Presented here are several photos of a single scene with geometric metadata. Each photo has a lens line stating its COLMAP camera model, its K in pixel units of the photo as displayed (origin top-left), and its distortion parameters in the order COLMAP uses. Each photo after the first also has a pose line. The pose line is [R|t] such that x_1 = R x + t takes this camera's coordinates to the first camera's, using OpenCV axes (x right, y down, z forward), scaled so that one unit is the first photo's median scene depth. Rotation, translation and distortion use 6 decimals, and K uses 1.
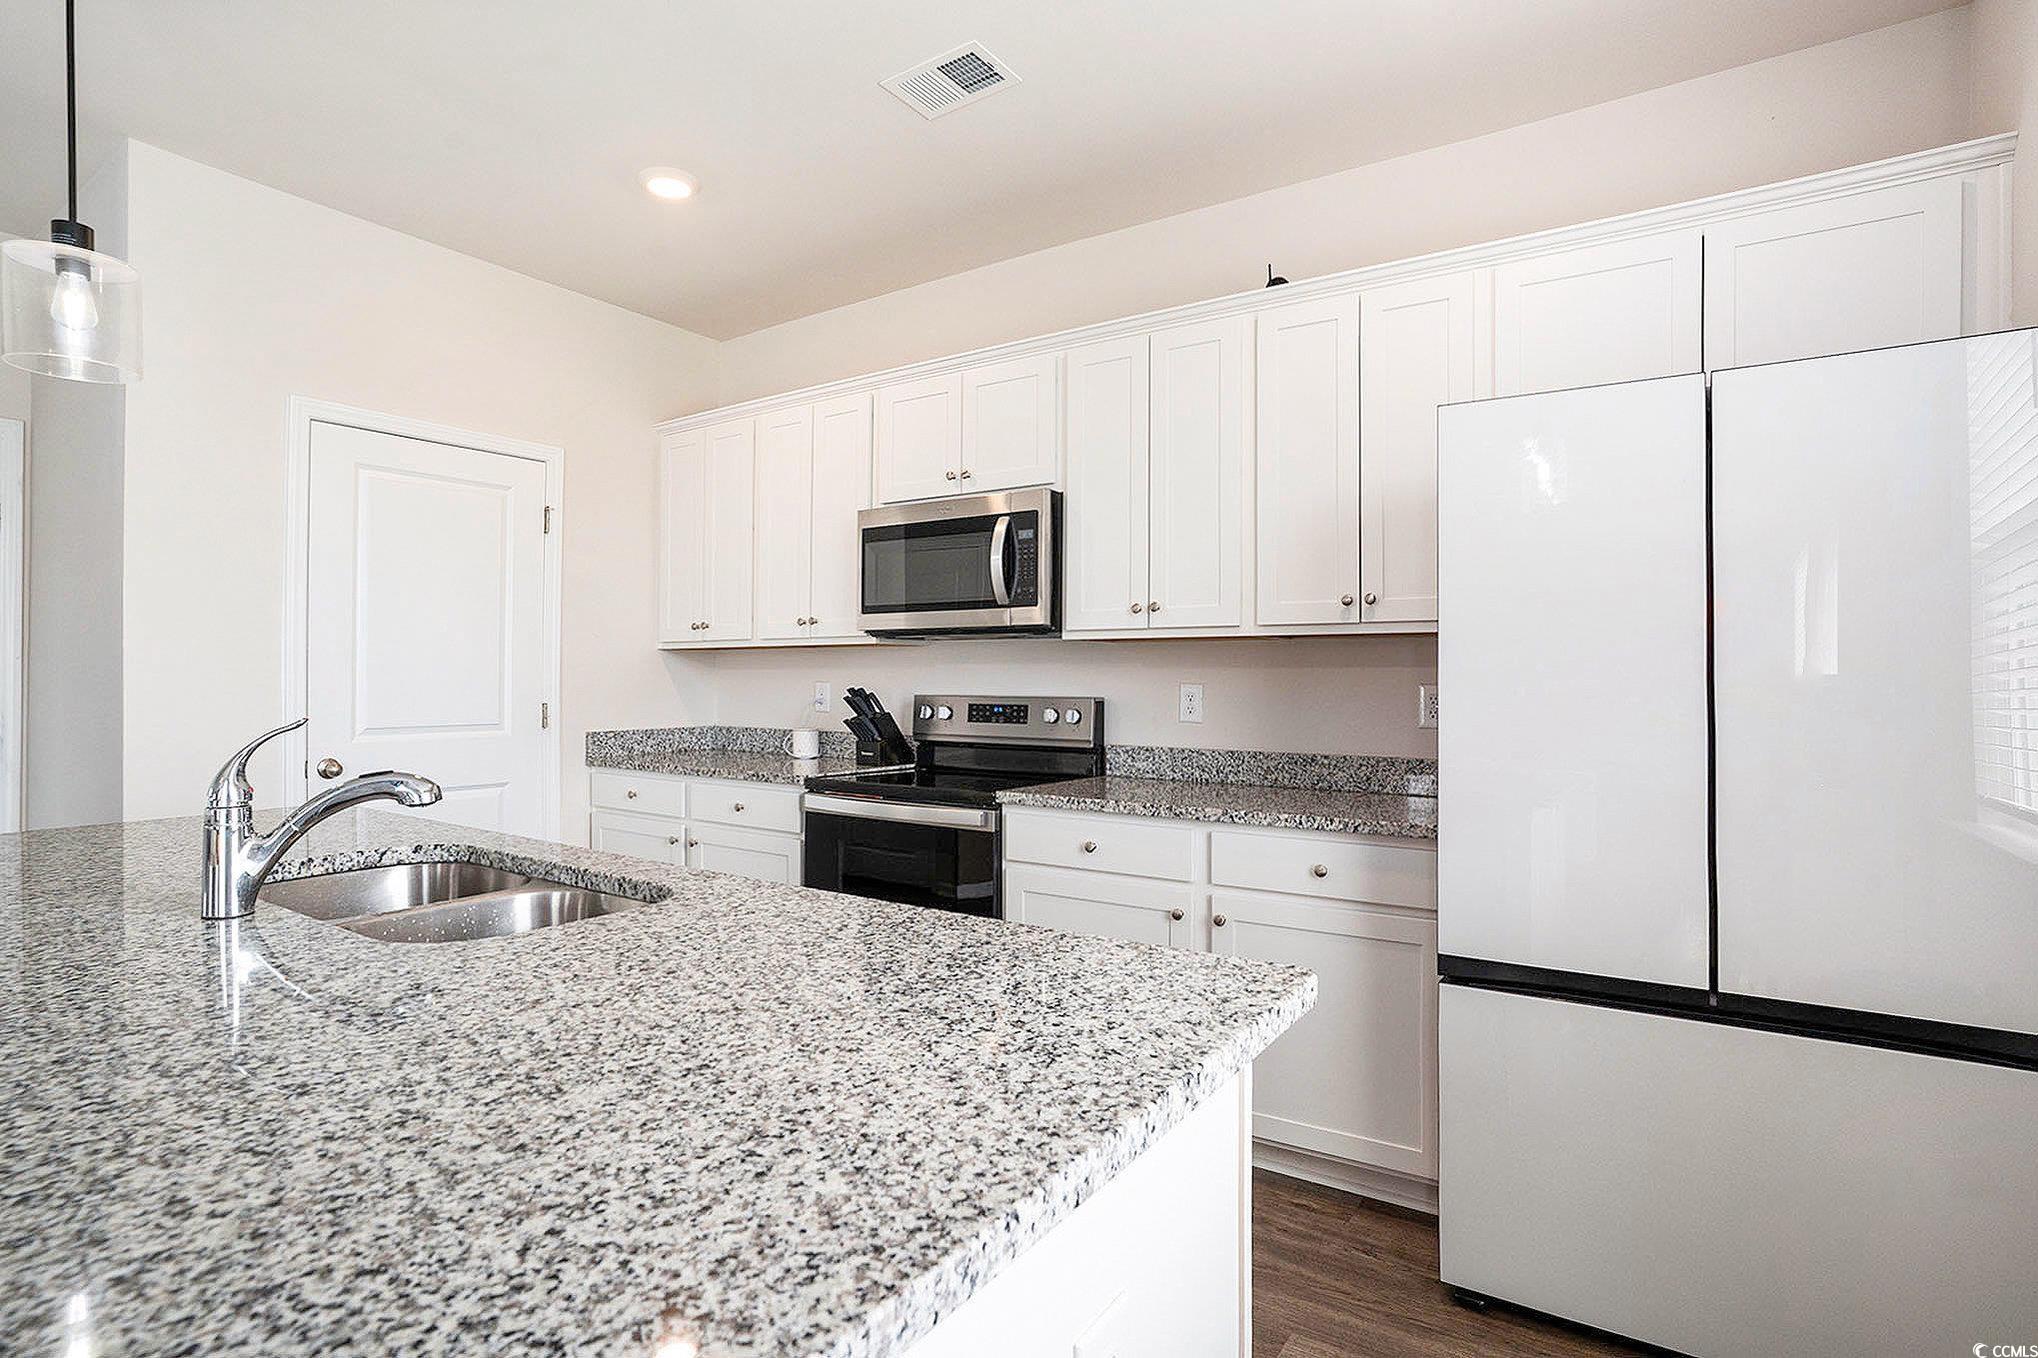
lens RADIAL K [[1046.3, 0, 1019.0], [0, 1046.3, 679.0], [0, 0, 1]] dist [0.002877, 0.000942]
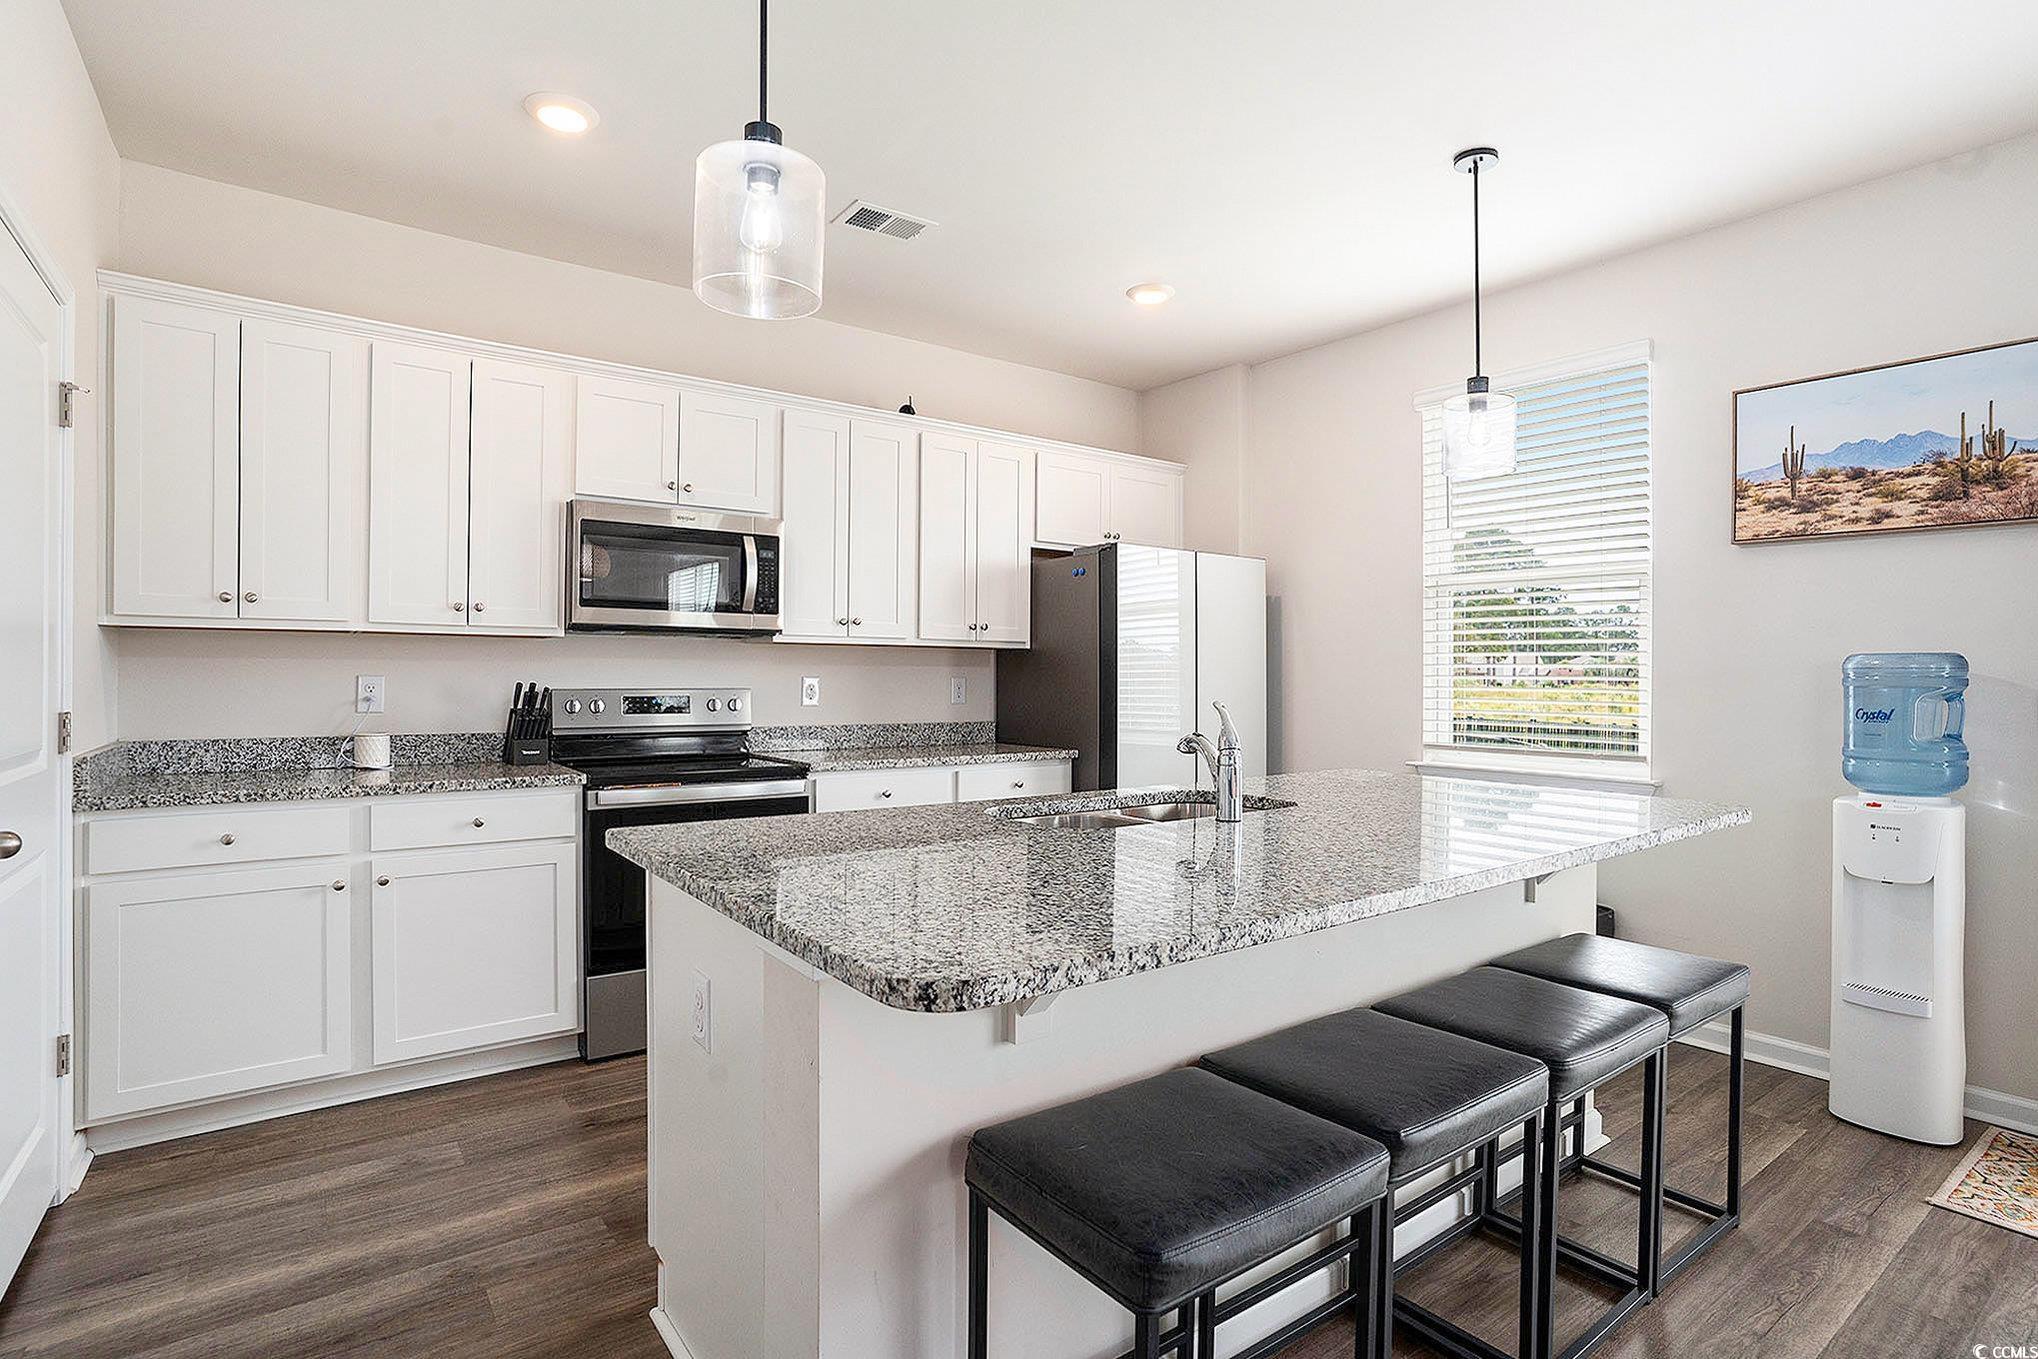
lens RADIAL K [[1046.3, 0, 1019.0], [0, 1046.3, 679.5], [0, 0, 1]] dist [0.002877, 0.000942]
pose [[0.303851, 0.006137, 0.952700, -1.004425], [0.006232, 0.999945, -0.008428, 0.018986], [-0.952699, 0.008498, 0.303796, 0.329305]]
